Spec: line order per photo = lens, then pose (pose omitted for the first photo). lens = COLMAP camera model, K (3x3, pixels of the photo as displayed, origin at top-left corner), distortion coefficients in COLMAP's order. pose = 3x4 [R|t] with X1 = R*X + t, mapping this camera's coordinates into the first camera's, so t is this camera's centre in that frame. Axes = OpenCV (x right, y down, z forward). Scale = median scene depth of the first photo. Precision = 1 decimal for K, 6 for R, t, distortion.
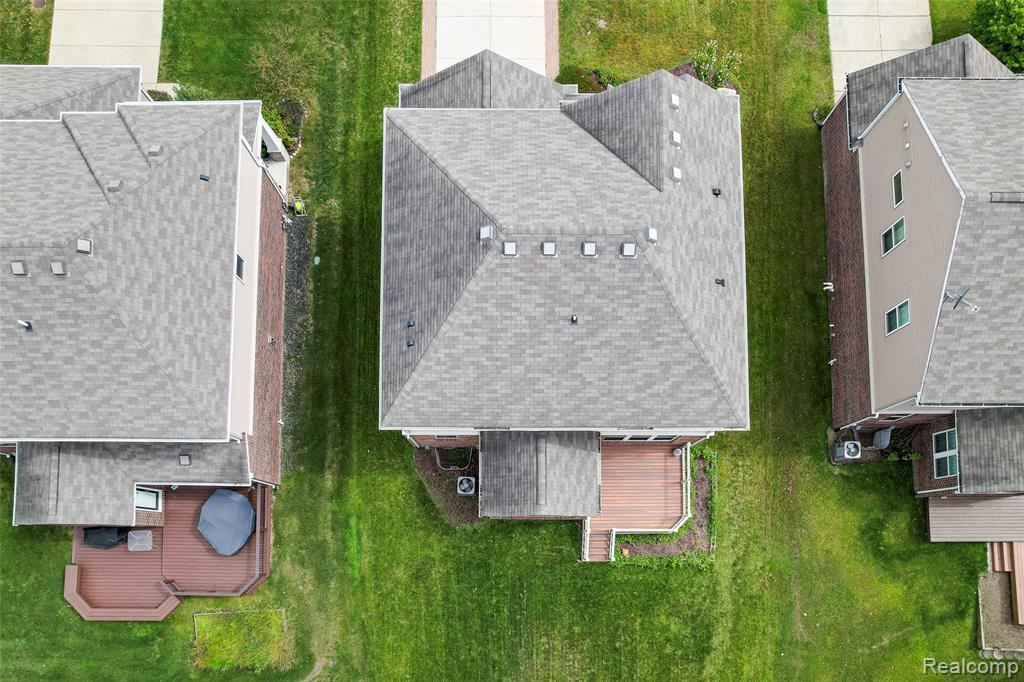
lens RADIAL K [[907.2, 0, 514.2], [0, 907.2, 363.7], [0, 0, 1]] dist [-0.111127, 0.169831]
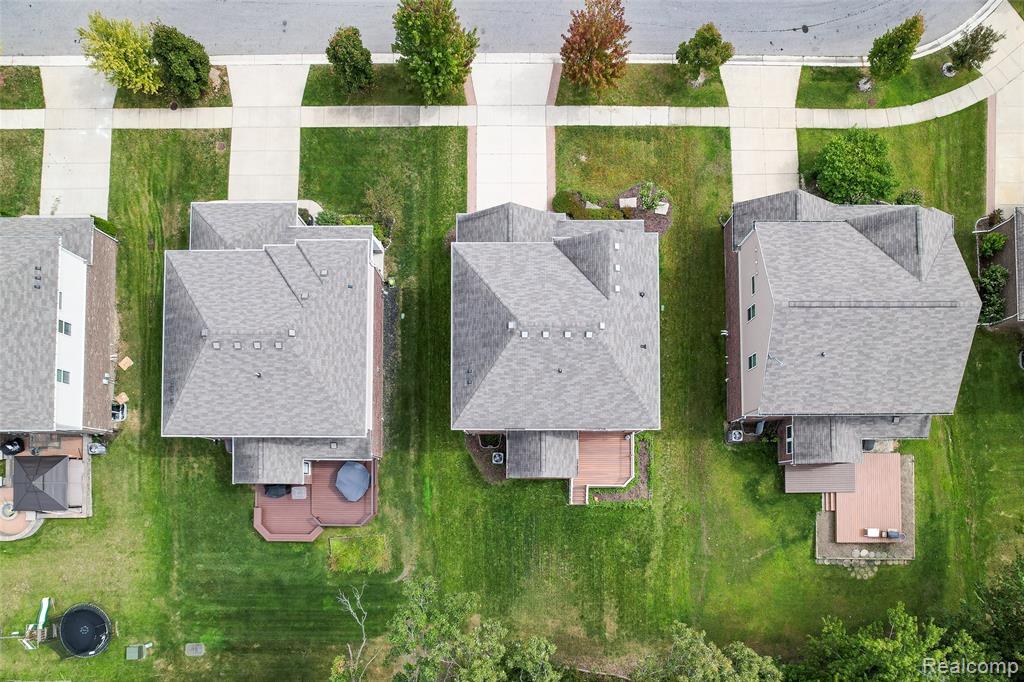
lens RADIAL K [[800.7, 0, 523.6], [0, 800.7, 337.9], [0, 0, 1]] dist [-0.047032, -0.003418]
pose [[0.999989, -0.001963, -0.004346, 0.000083], [0.001987, 0.999983, 0.005493, -0.089933], [0.004335, -0.005501, 0.999975, -0.441565]]
